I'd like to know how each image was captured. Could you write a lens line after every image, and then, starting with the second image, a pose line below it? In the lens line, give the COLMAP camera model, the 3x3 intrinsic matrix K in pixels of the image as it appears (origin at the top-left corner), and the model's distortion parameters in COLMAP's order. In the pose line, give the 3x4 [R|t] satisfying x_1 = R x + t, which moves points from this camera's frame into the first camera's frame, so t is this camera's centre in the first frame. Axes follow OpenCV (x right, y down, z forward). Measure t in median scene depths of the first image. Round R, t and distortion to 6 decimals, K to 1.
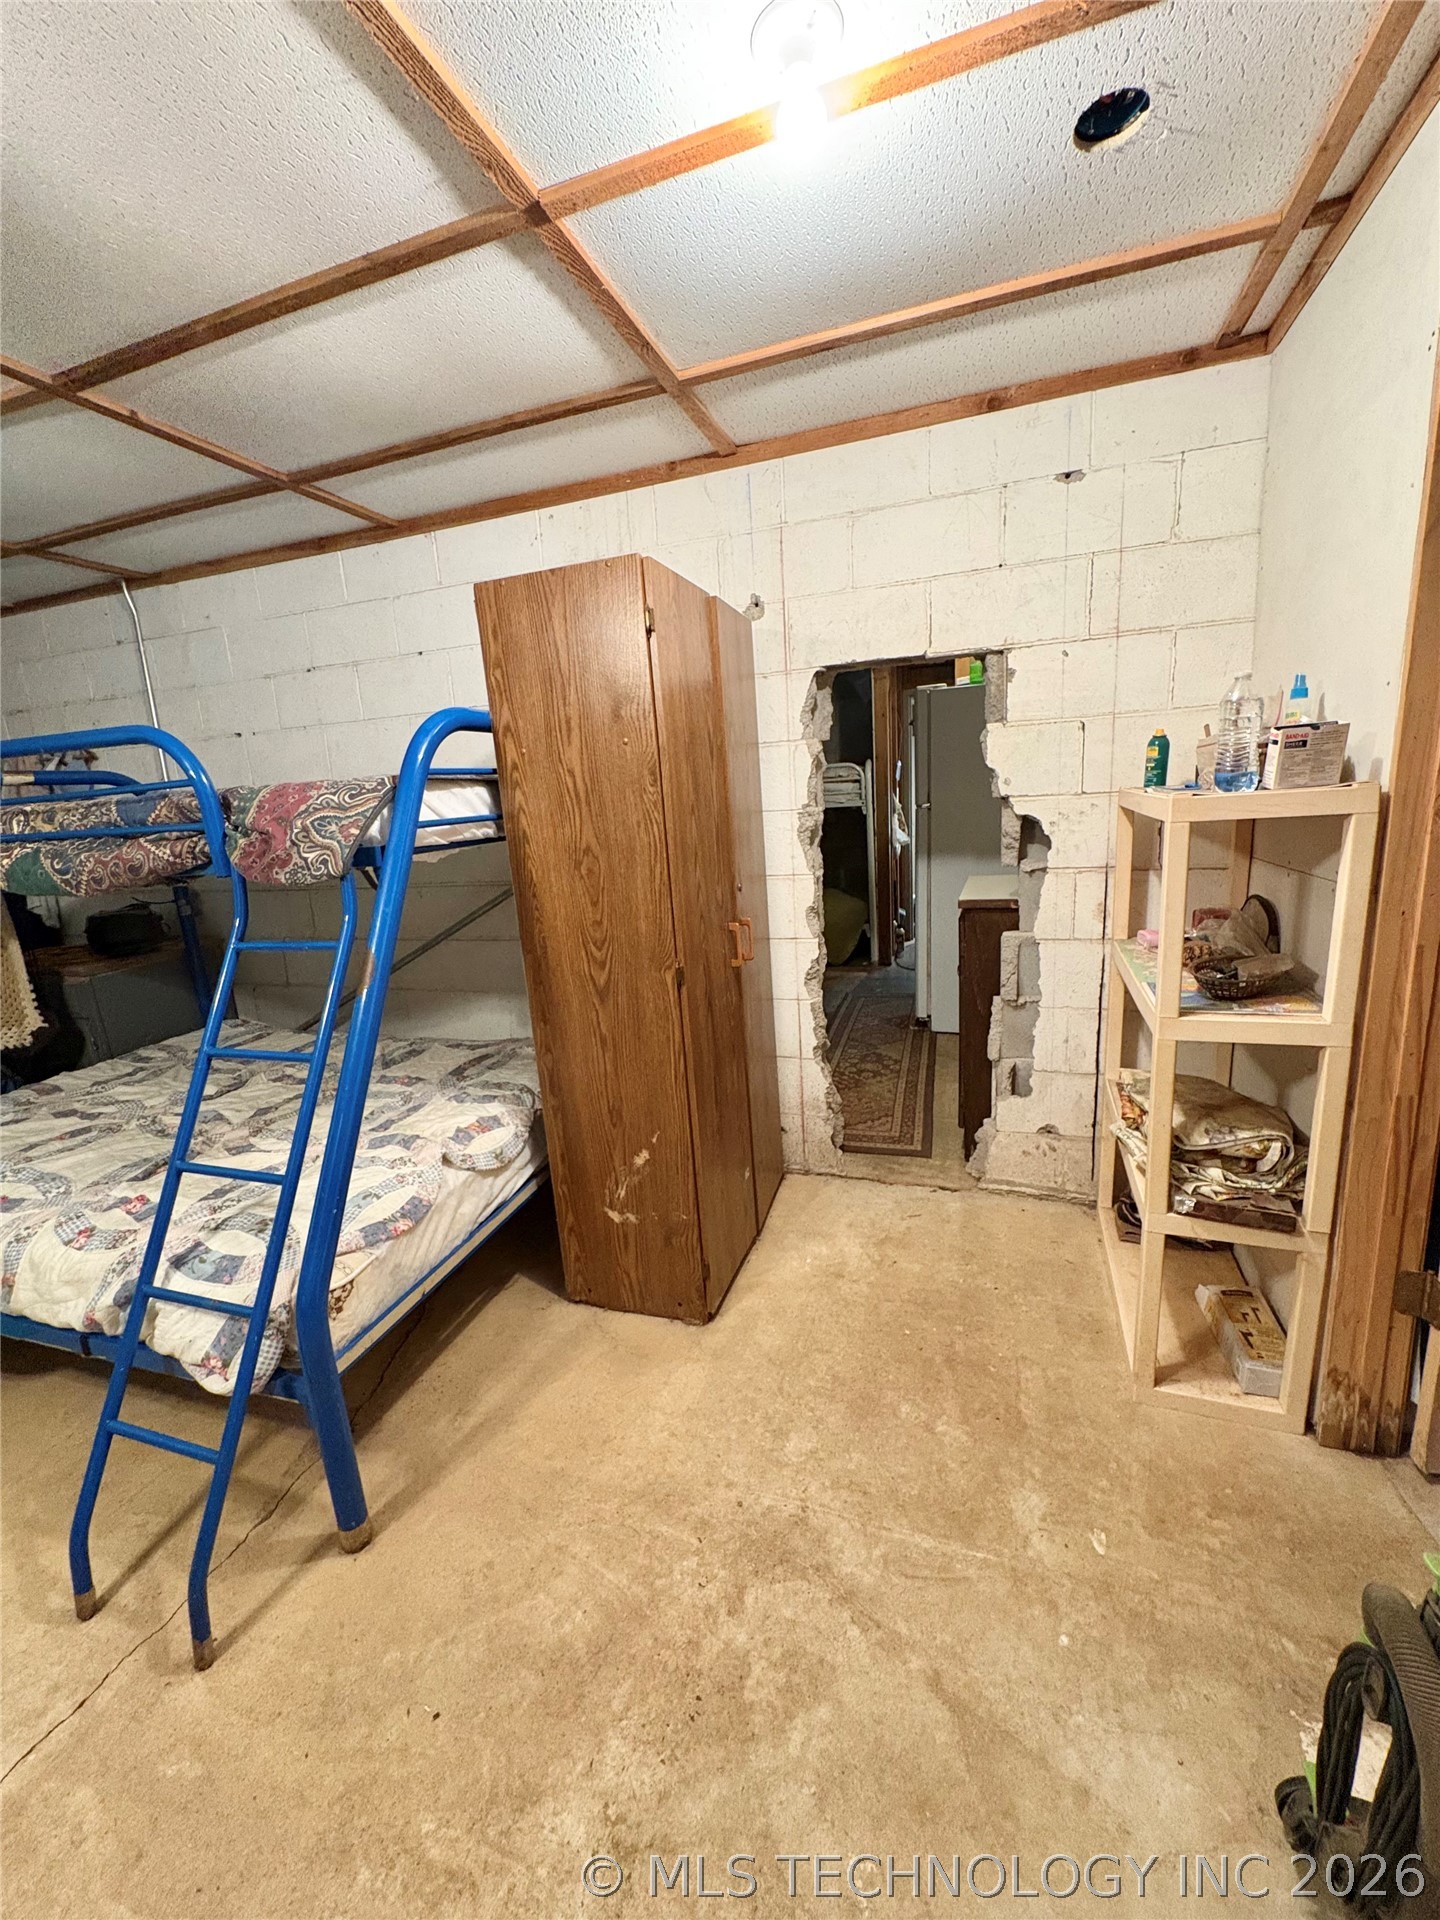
lens RADIAL K [[767.3, 0, 720.0], [0, 767.3, 960.0], [0, 0, 1]] dist [0.001577, -0.000233]
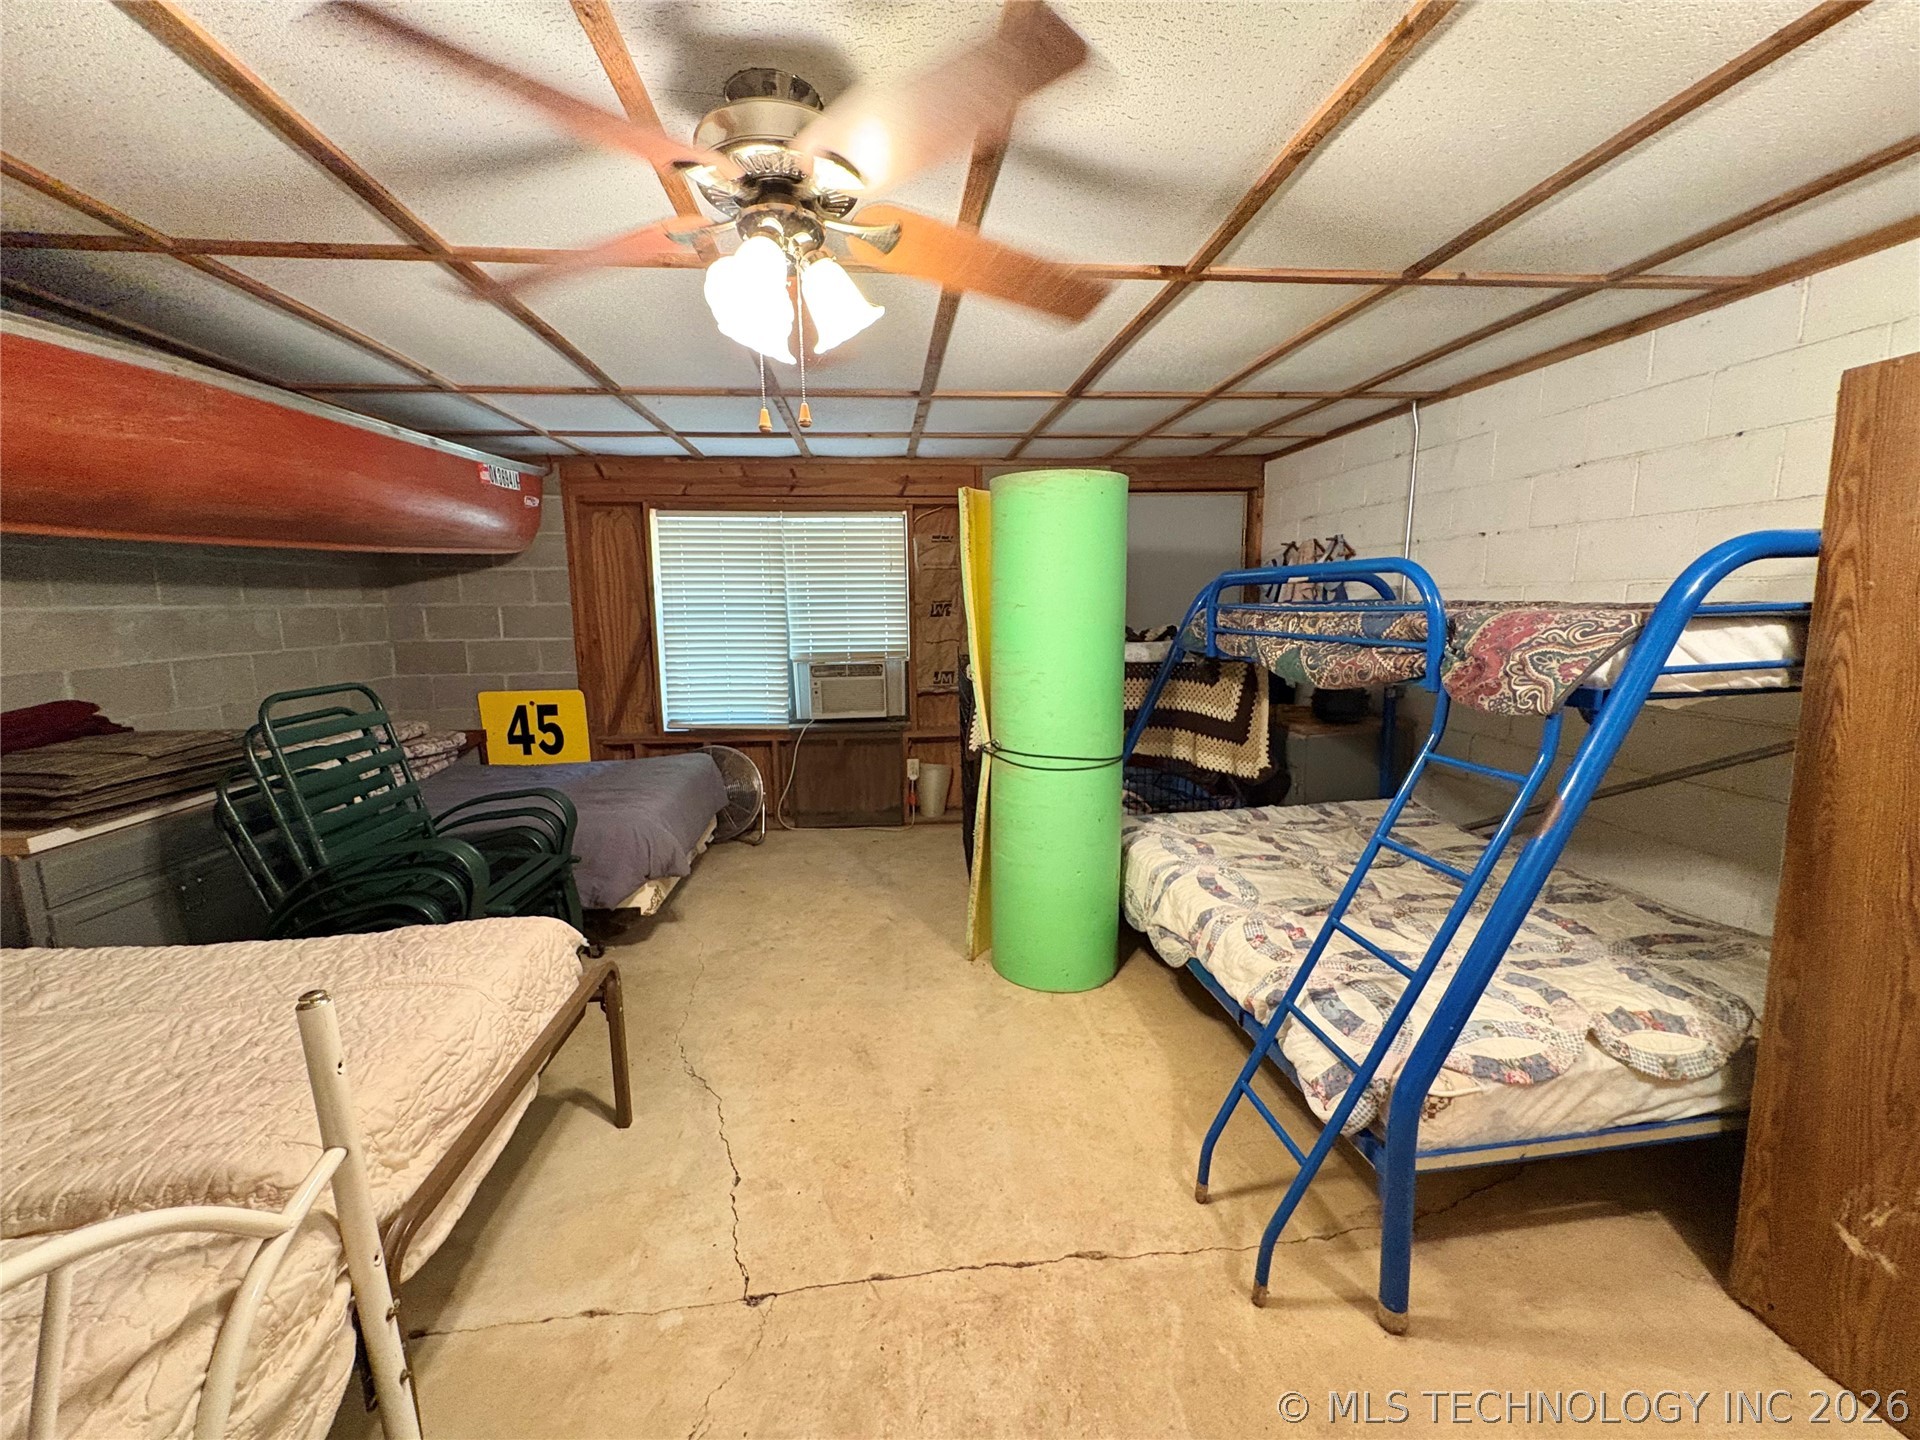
lens RADIAL K [[767.3, 0, 960.0], [0, 767.3, 720.0], [0, 0, 1]] dist [0.001577, -0.000233]
pose [[0.430472, 0.187226, -0.882972, 0.047196], [-0.192752, 0.974752, 0.112716, -0.058353], [0.881782, 0.121673, 0.455692, -0.101774]]
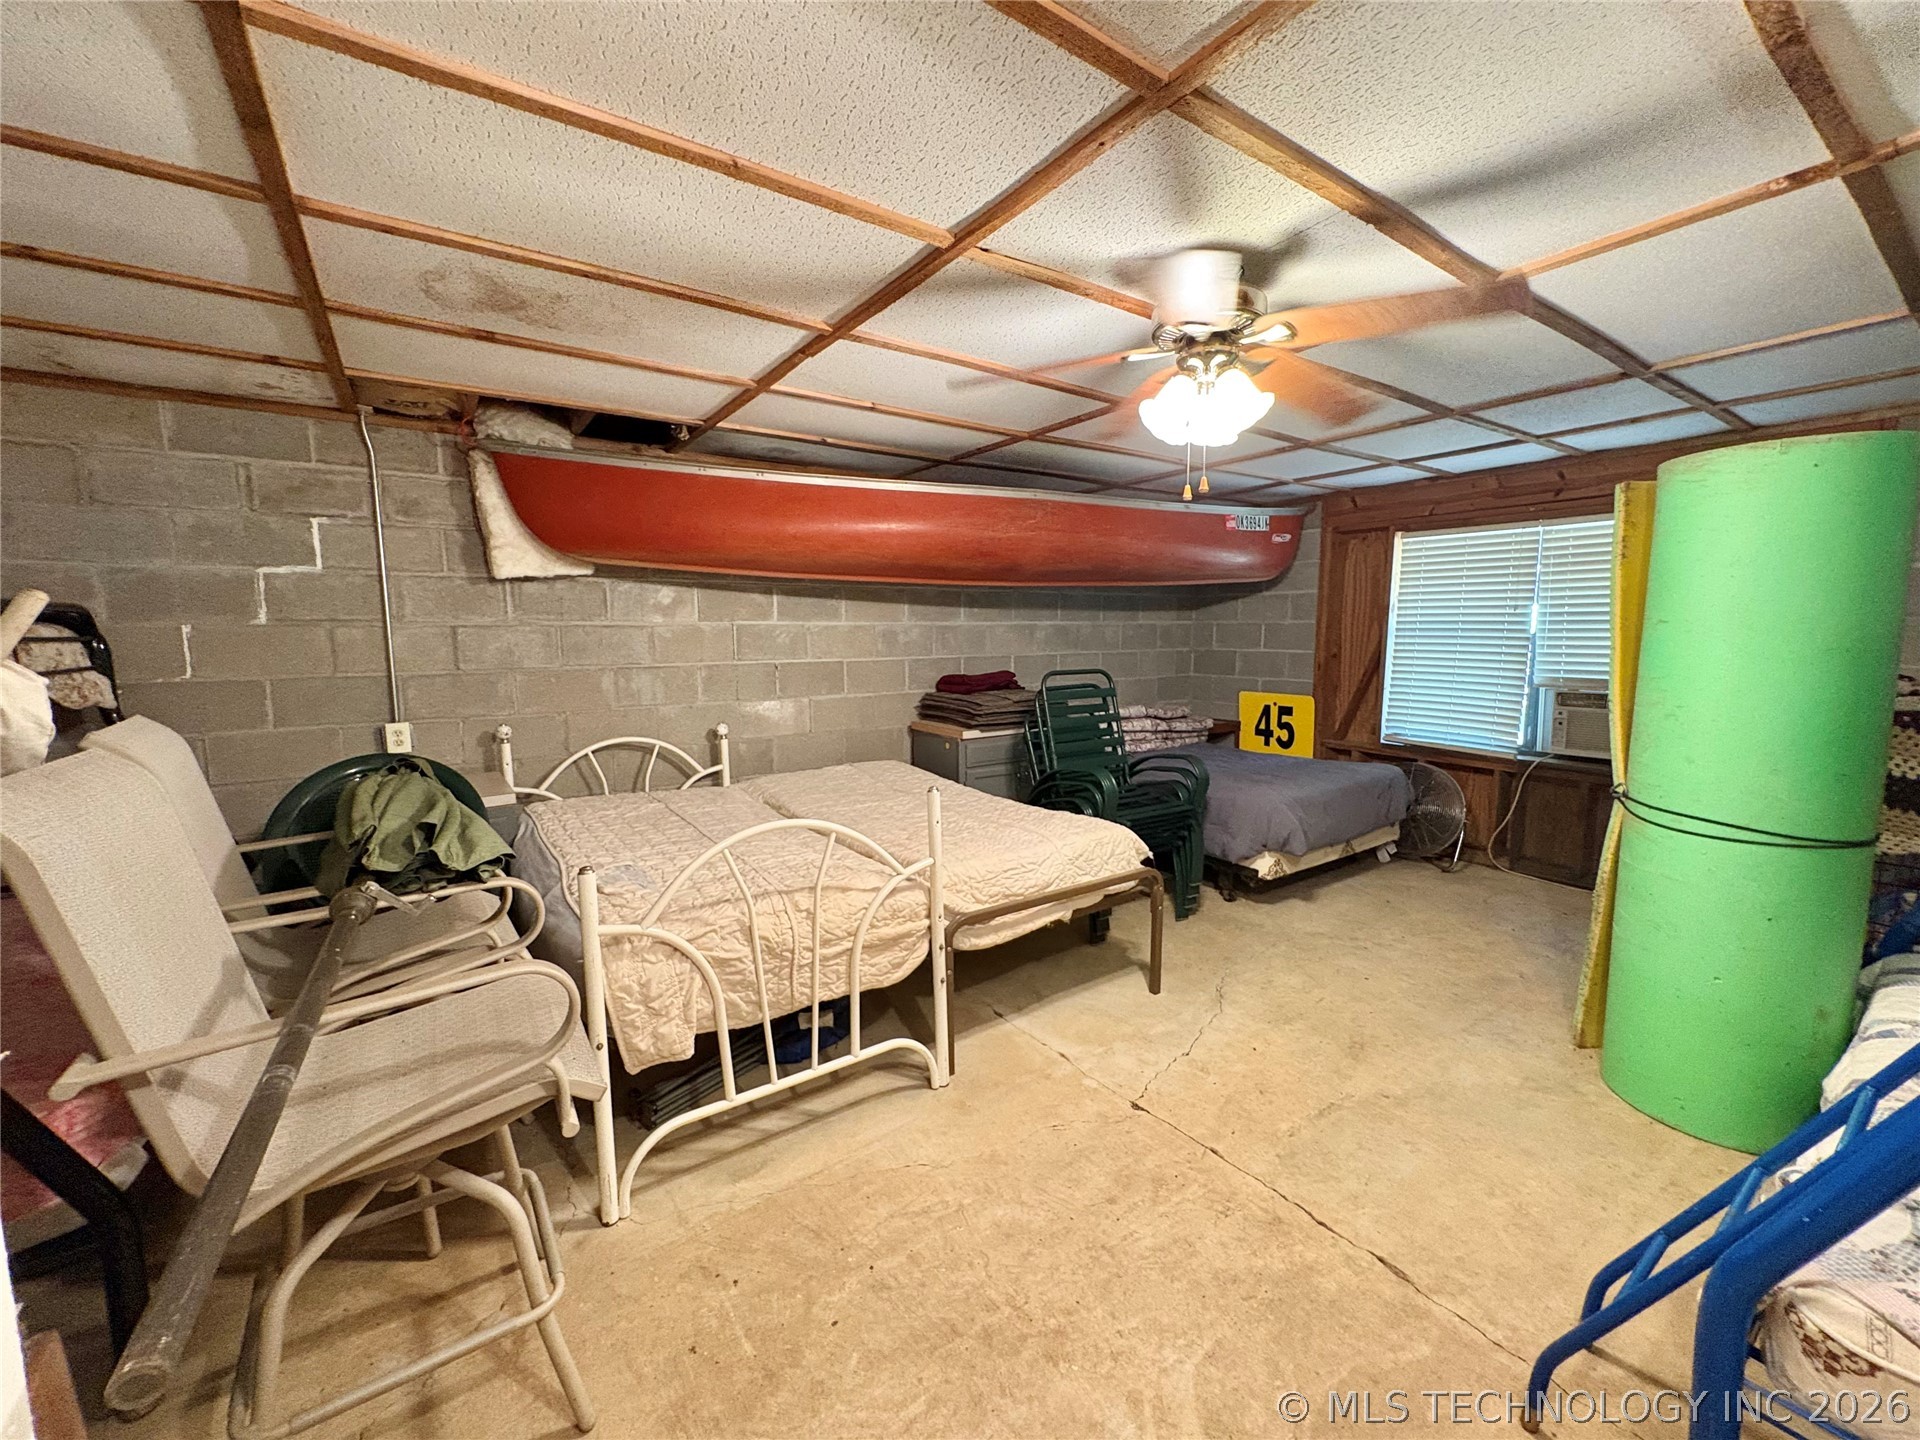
lens RADIAL K [[767.3, 0, 960.0], [0, 767.3, 720.0], [0, 0, 1]] dist [0.001577, -0.000233]
pose [[-0.583238, 0.152950, -0.797771, 0.383424], [-0.126448, 0.953046, 0.275163, -0.181360], [0.802399, 0.261362, -0.536513, 0.487034]]
